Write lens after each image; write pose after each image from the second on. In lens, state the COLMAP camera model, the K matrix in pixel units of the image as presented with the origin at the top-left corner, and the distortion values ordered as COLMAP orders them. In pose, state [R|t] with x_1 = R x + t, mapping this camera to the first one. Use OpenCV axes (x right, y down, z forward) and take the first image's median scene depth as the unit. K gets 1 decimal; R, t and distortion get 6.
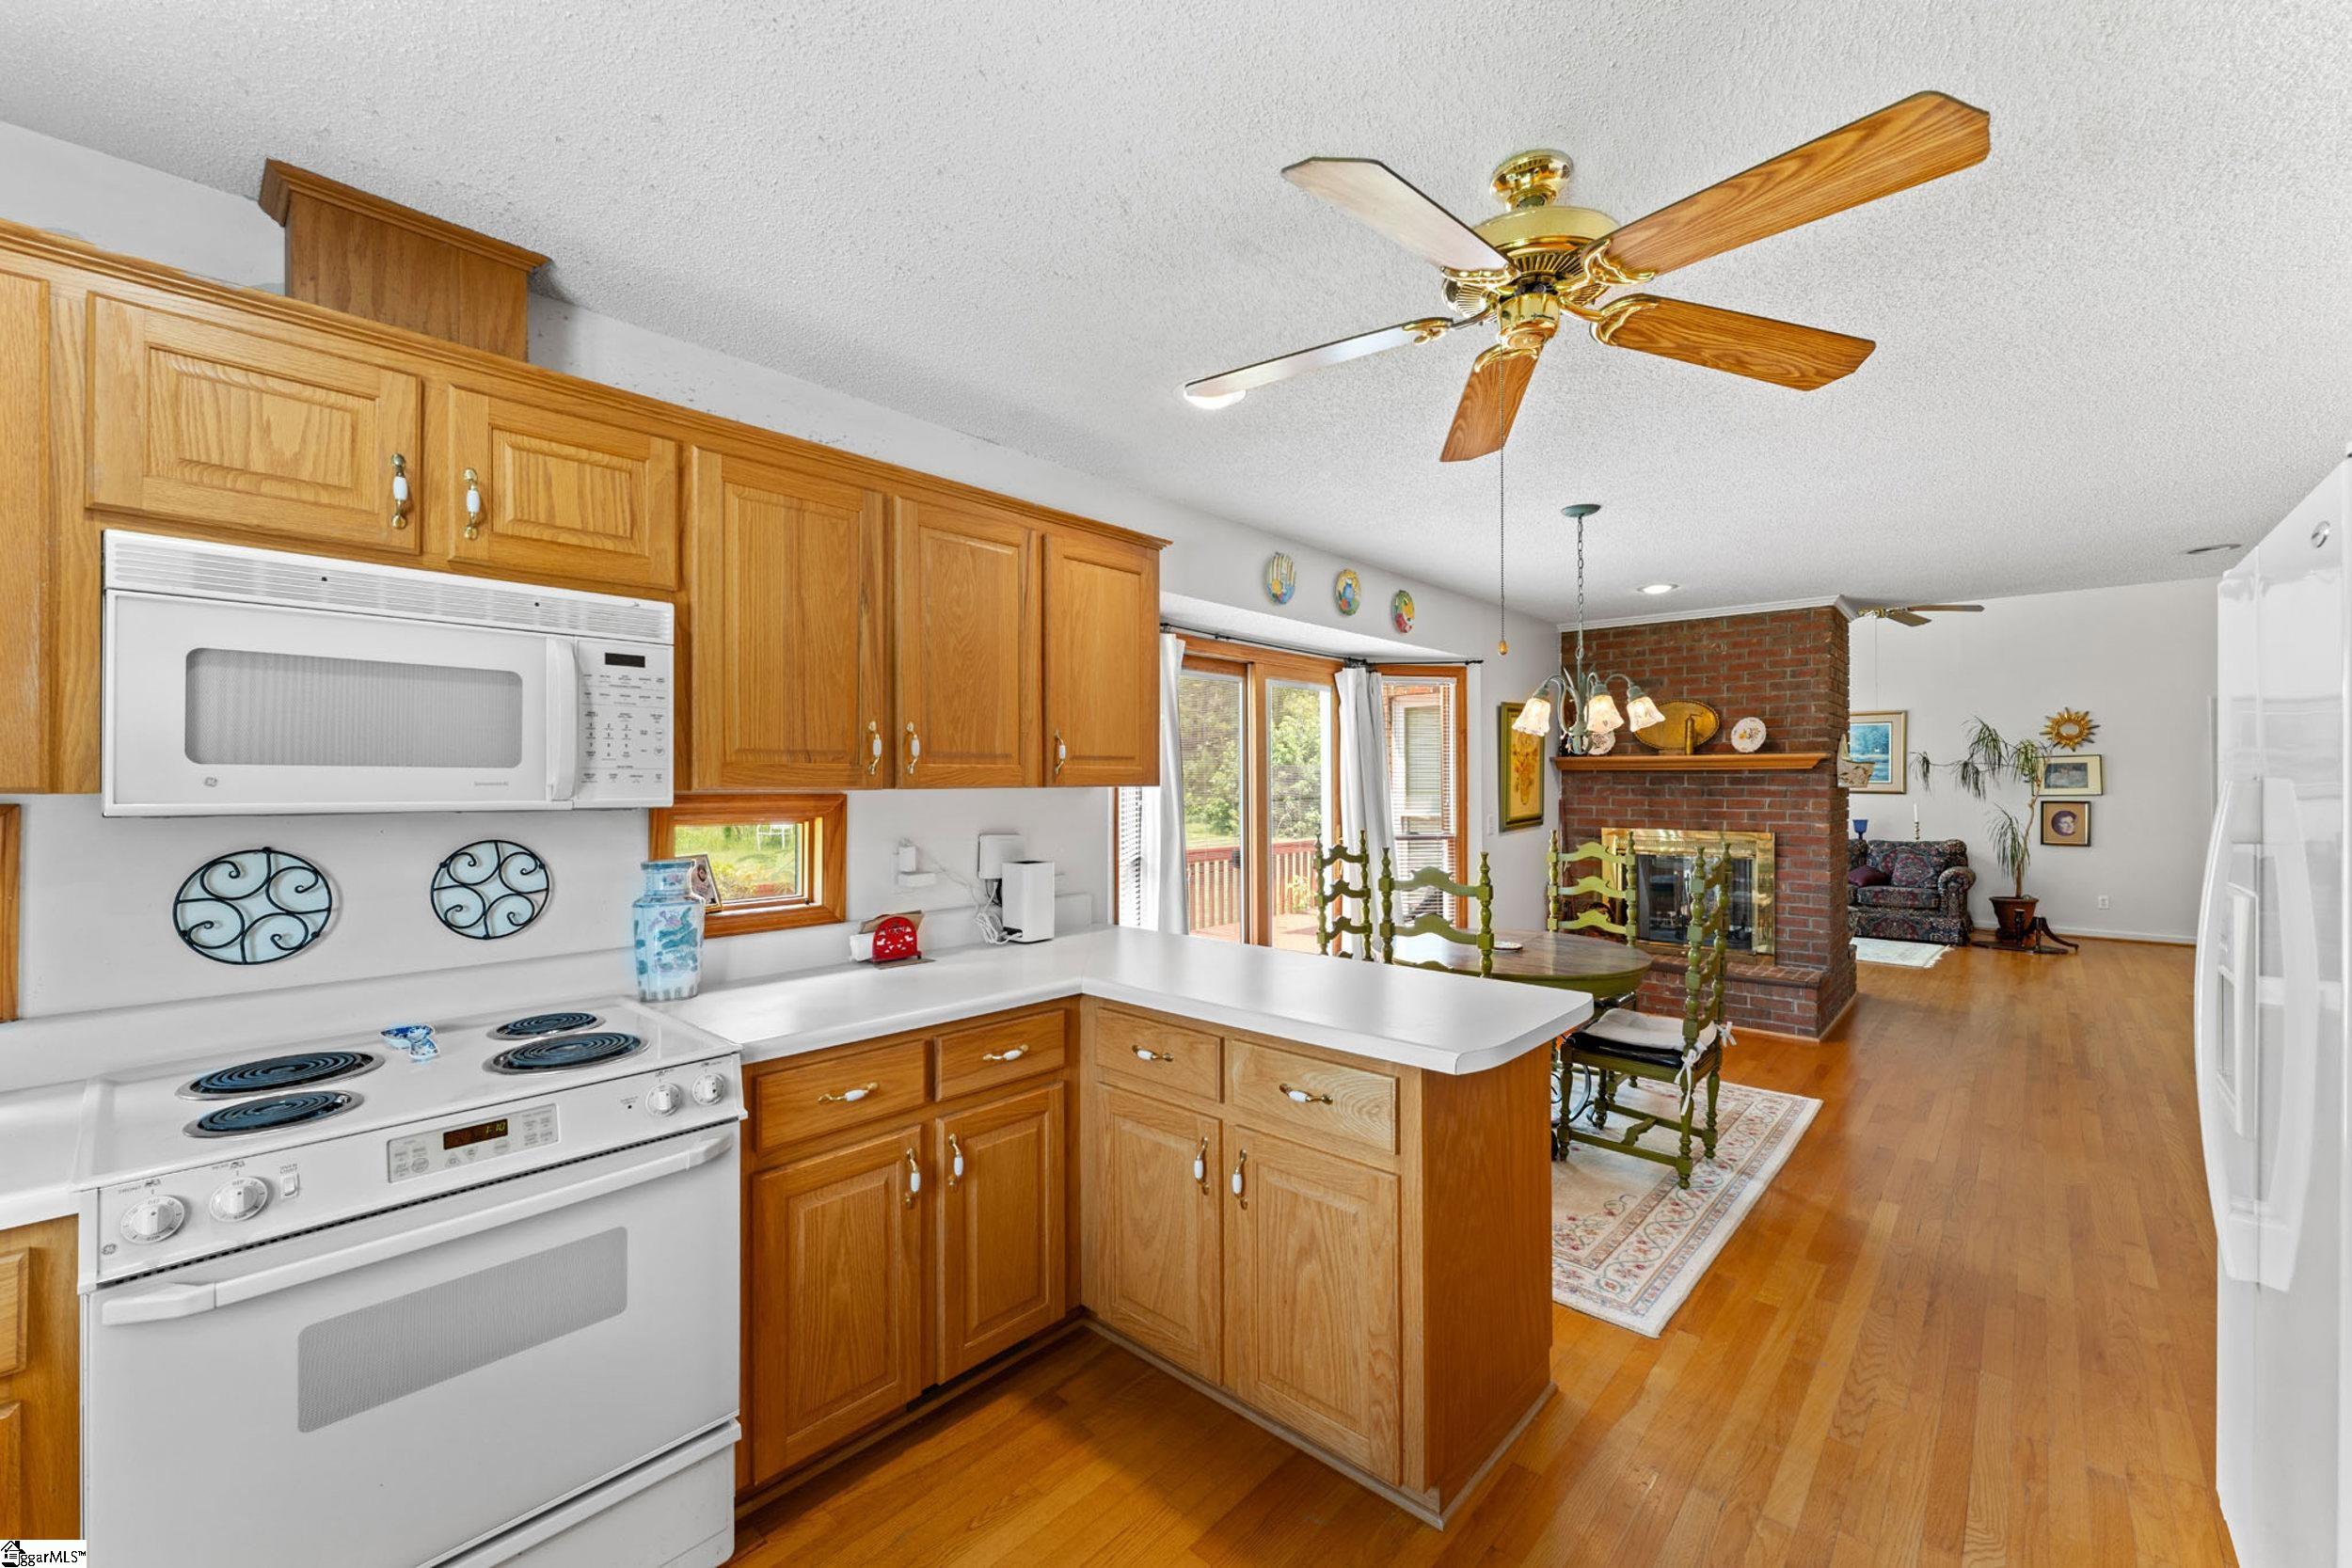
lens RADIAL K [[948.7, 0, 1146.3], [0, 948.7, 784.0], [0, 0, 1]] dist [-0.003487, 0.000369]
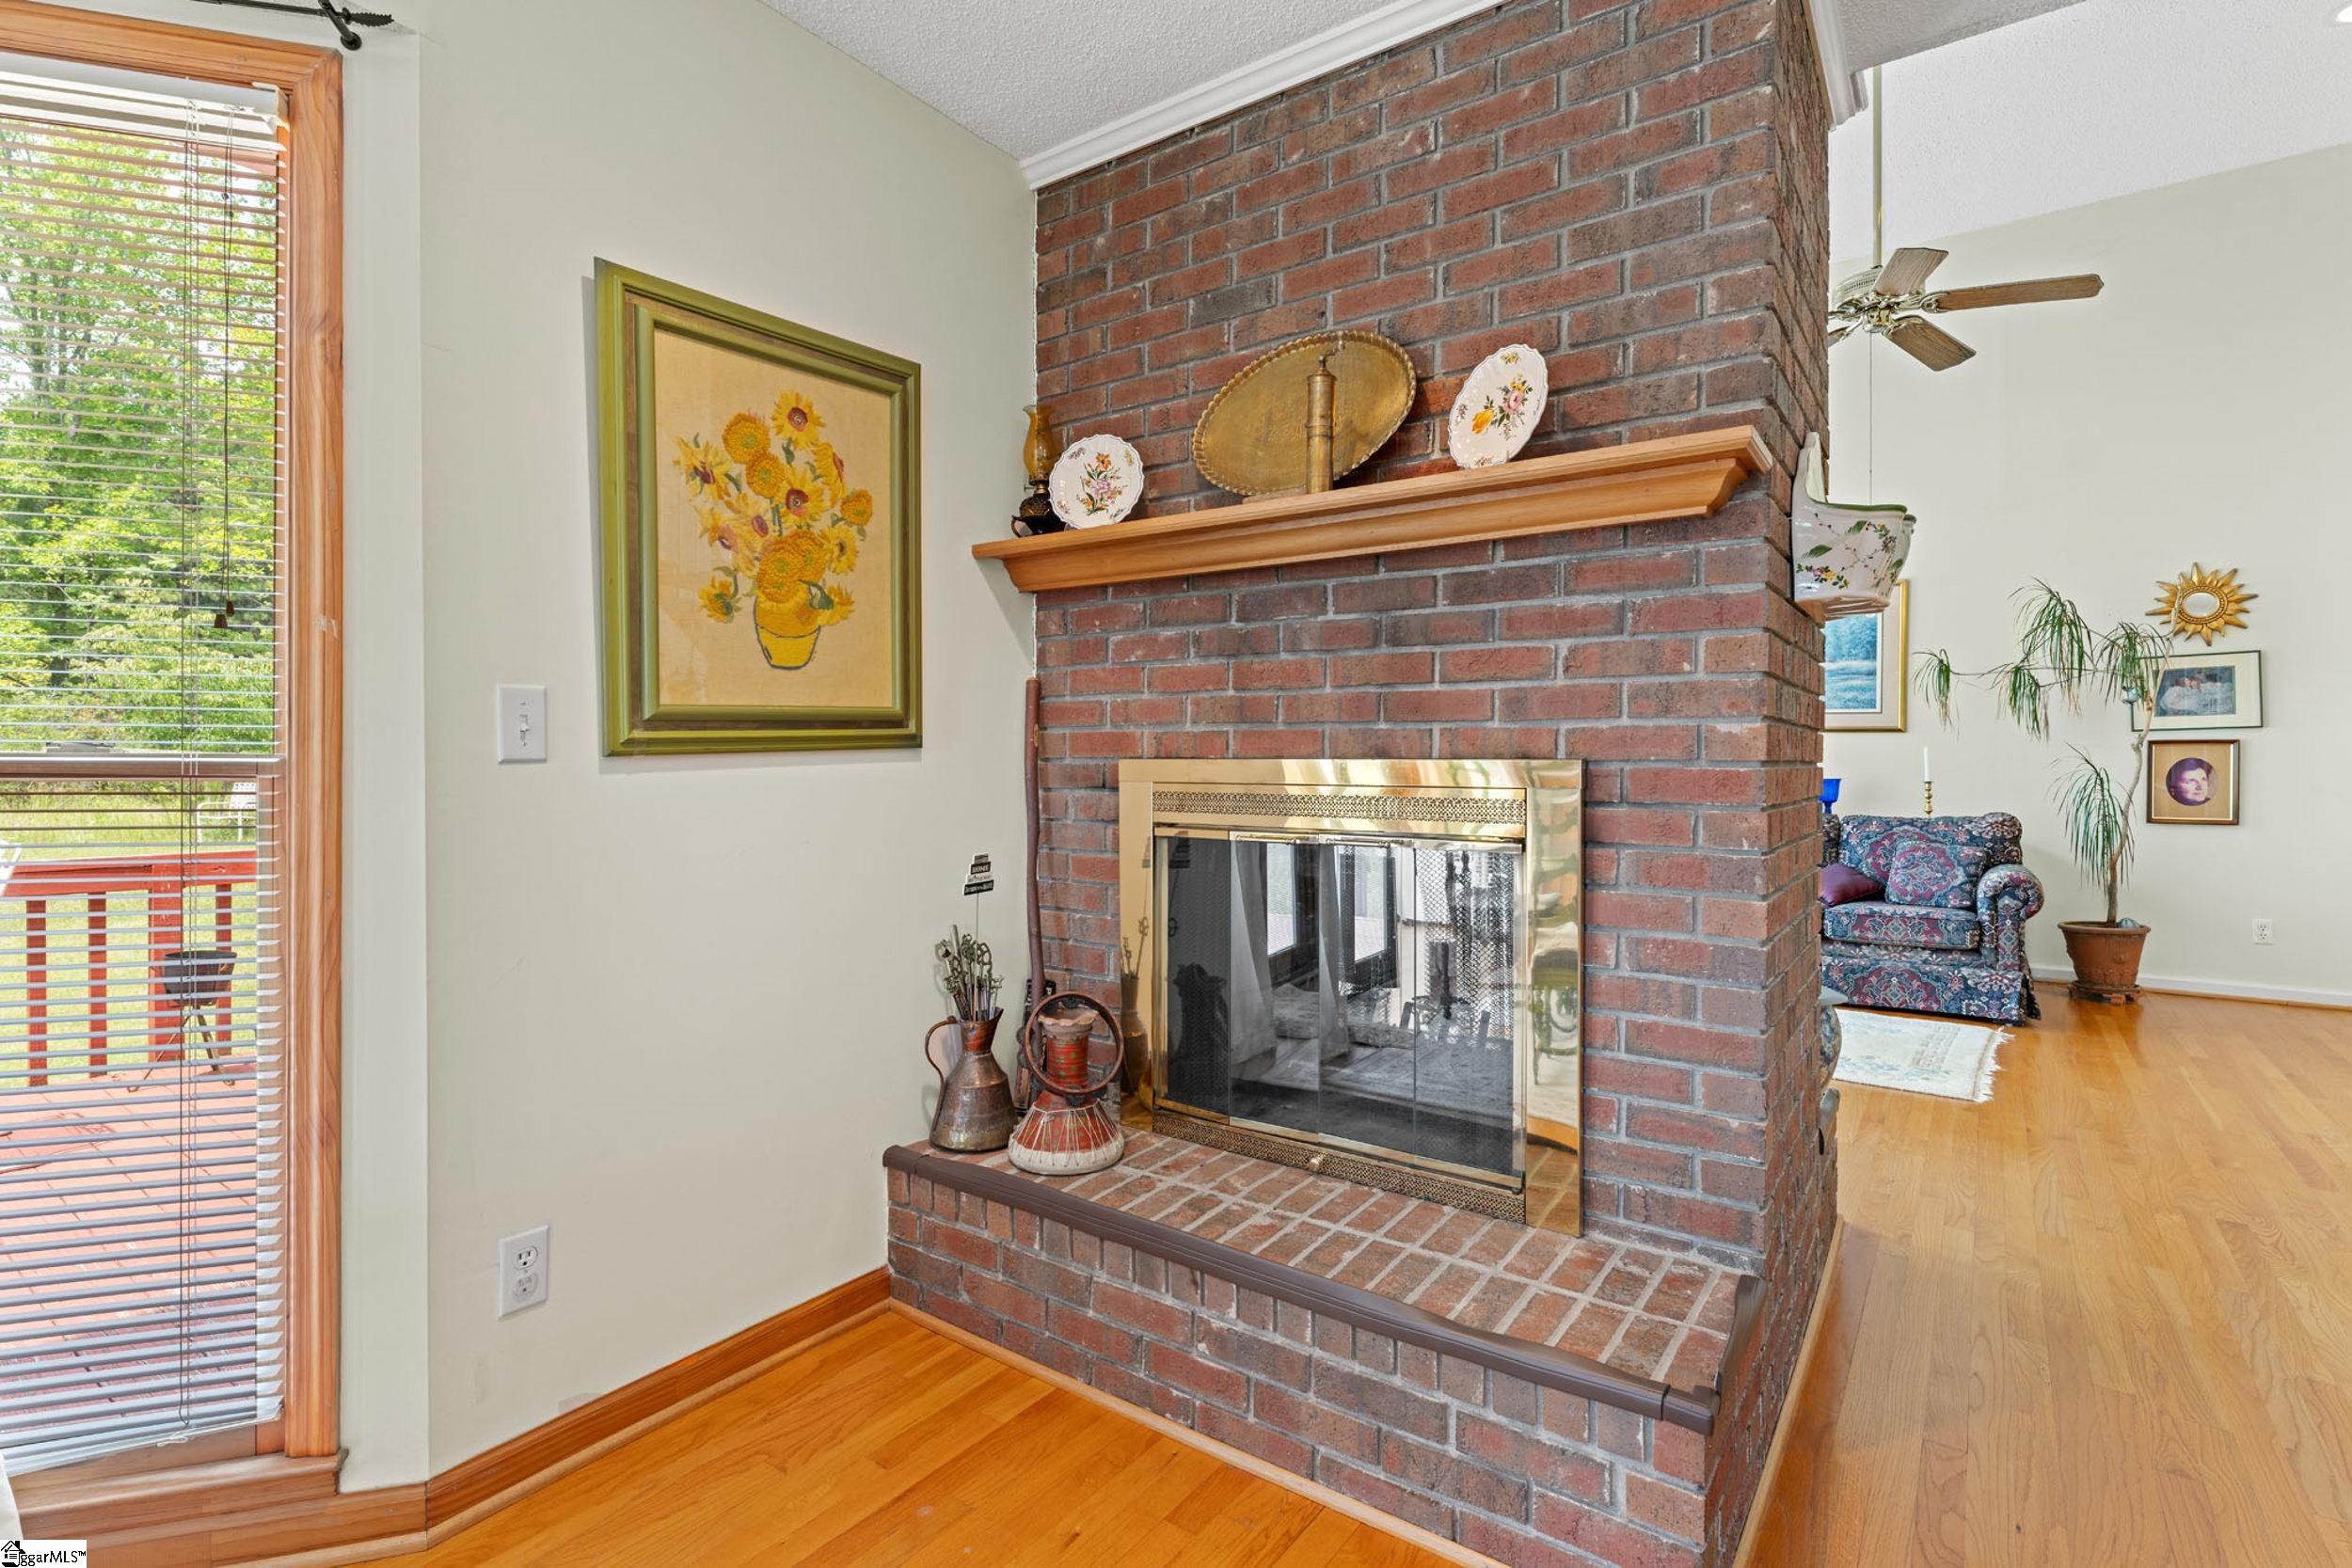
lens RADIAL K [[1077.4, 0, 1158.7], [0, 1077.4, 776.9], [0, 0, 1]] dist [-0.001651, -0.000262]
pose [[0.994740, 0.002461, 0.102401, 0.501439], [-0.003213, 0.999969, 0.007177, 0.054309], [-0.102380, -0.007468, 0.994717, 0.689817]]
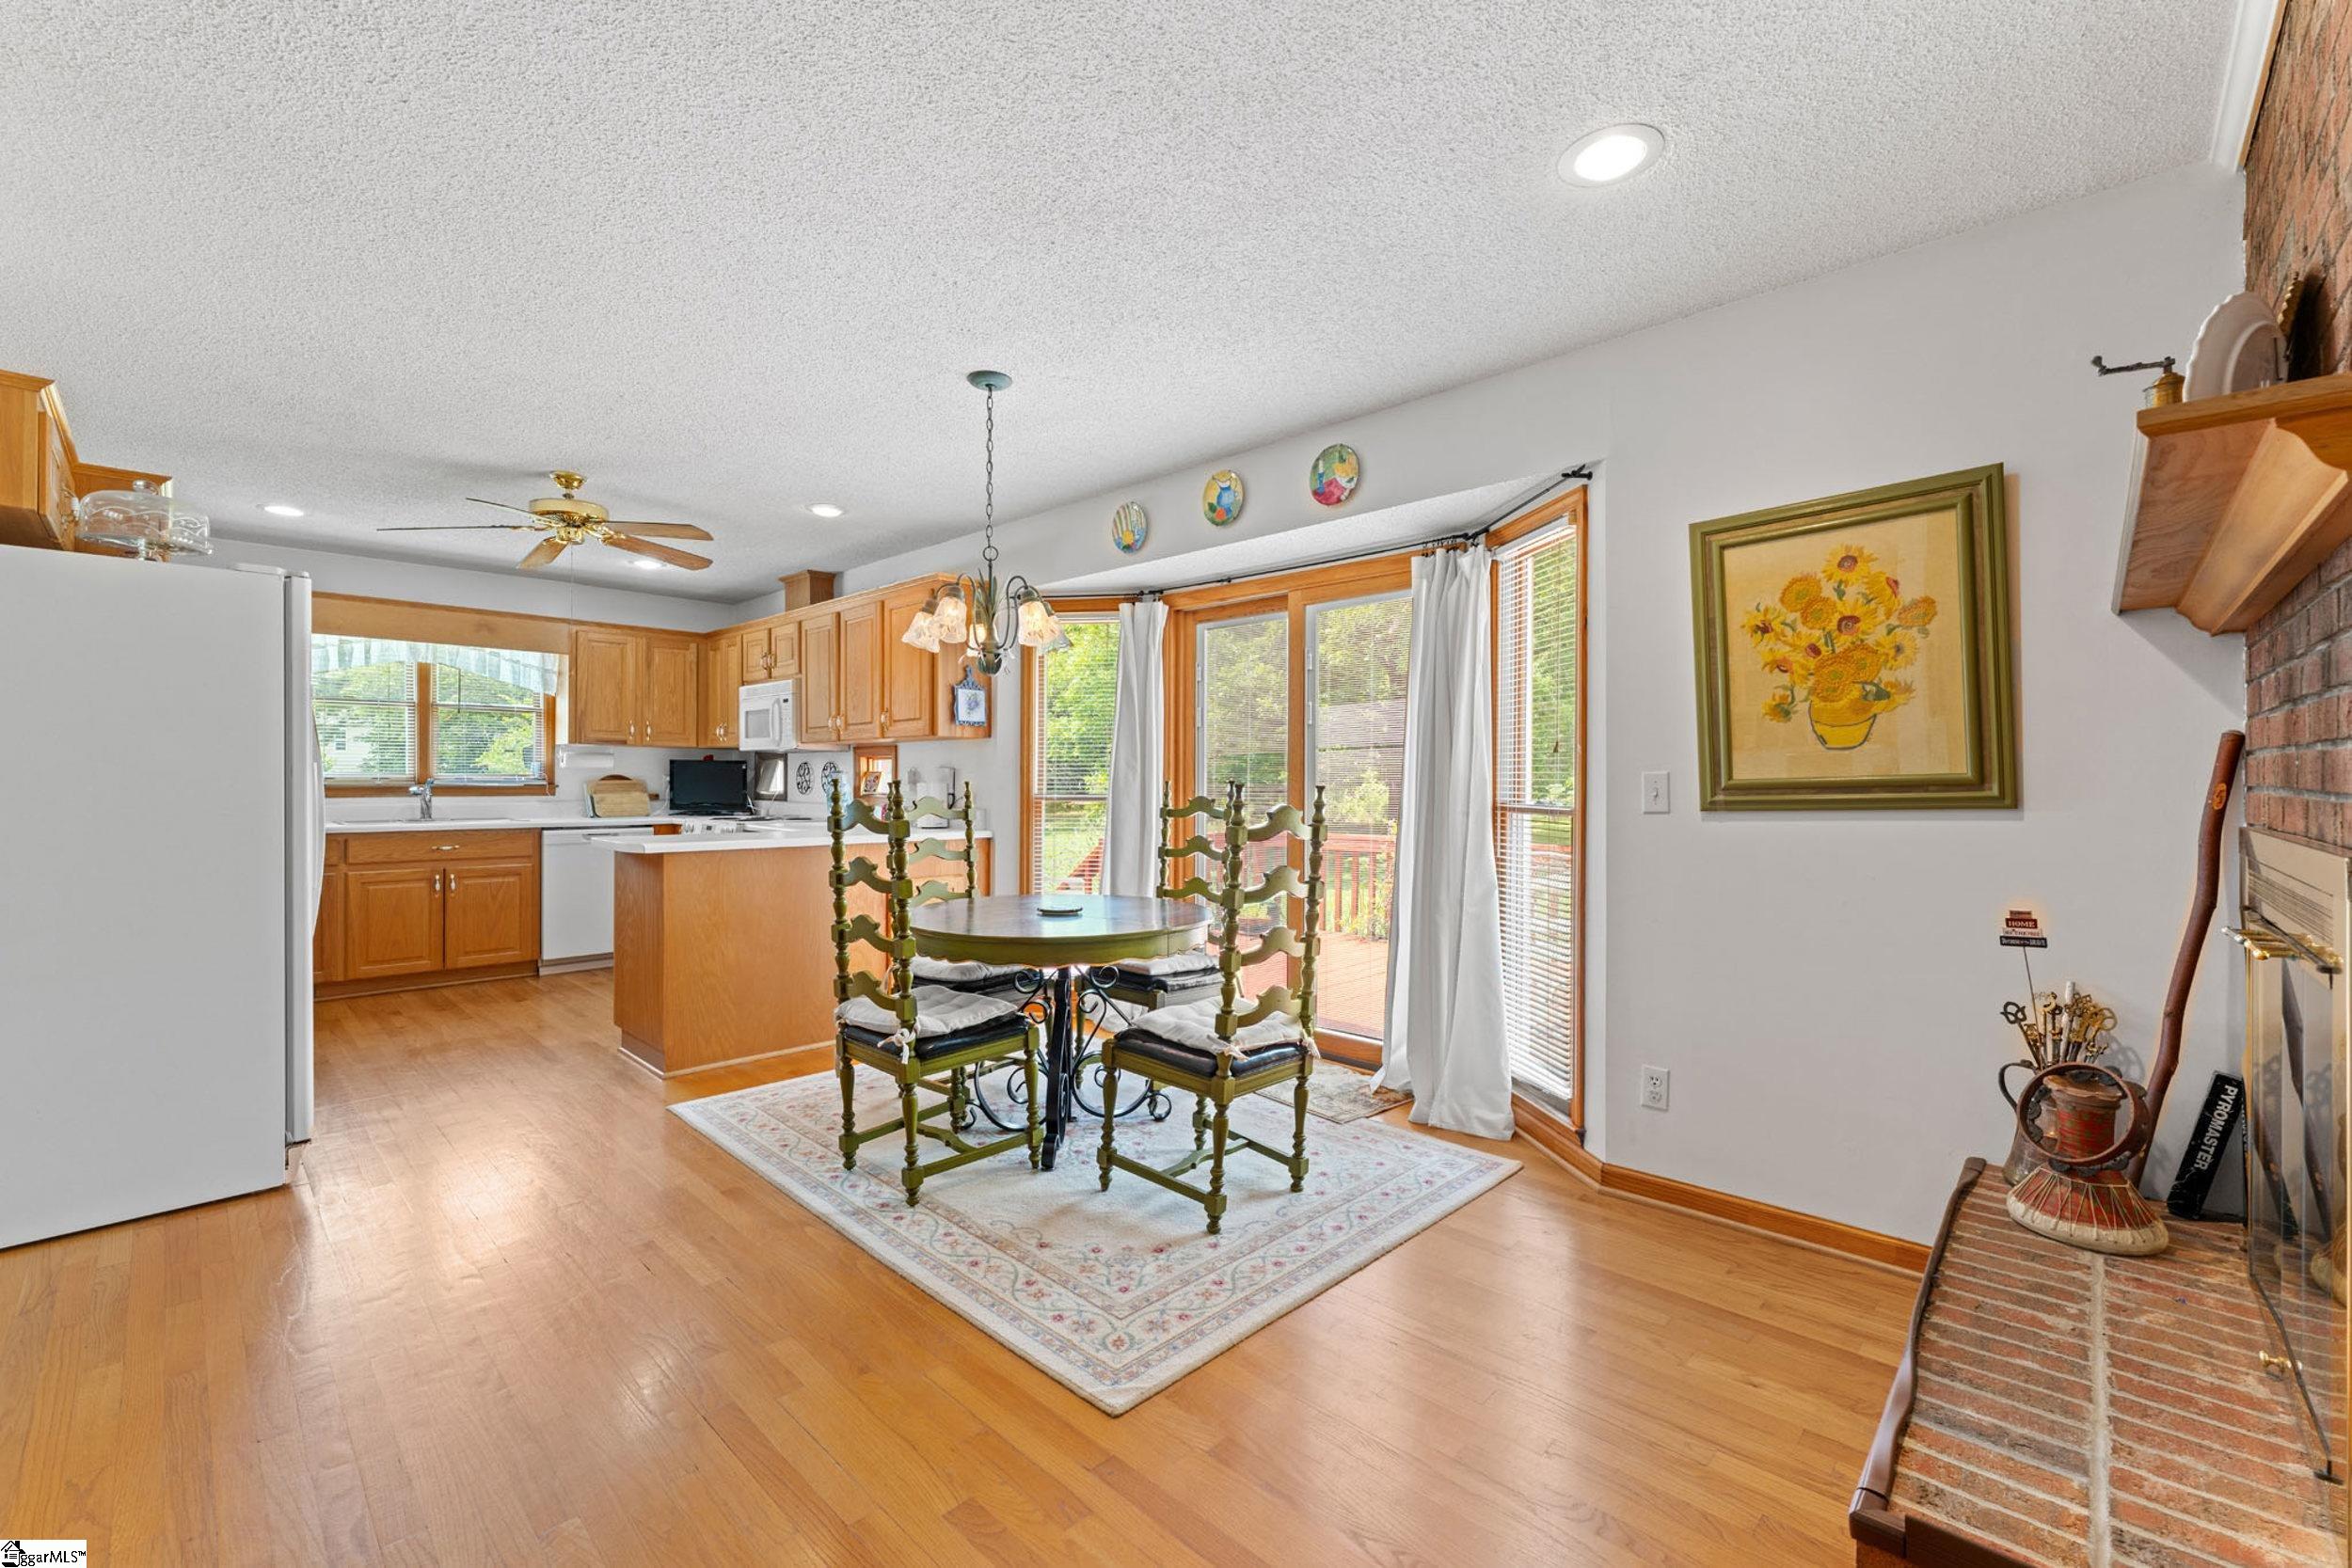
lens RADIAL K [[948.7, 0, 1170.2], [0, 948.7, 781.6], [0, 0, 1]] dist [-0.003487, 0.000369]
pose [[-0.005593, 0.008556, -0.999948, 0.838716], [-0.002783, 0.999959, 0.008572, 0.033650], [0.999980, 0.002831, -0.005569, 0.756122]]
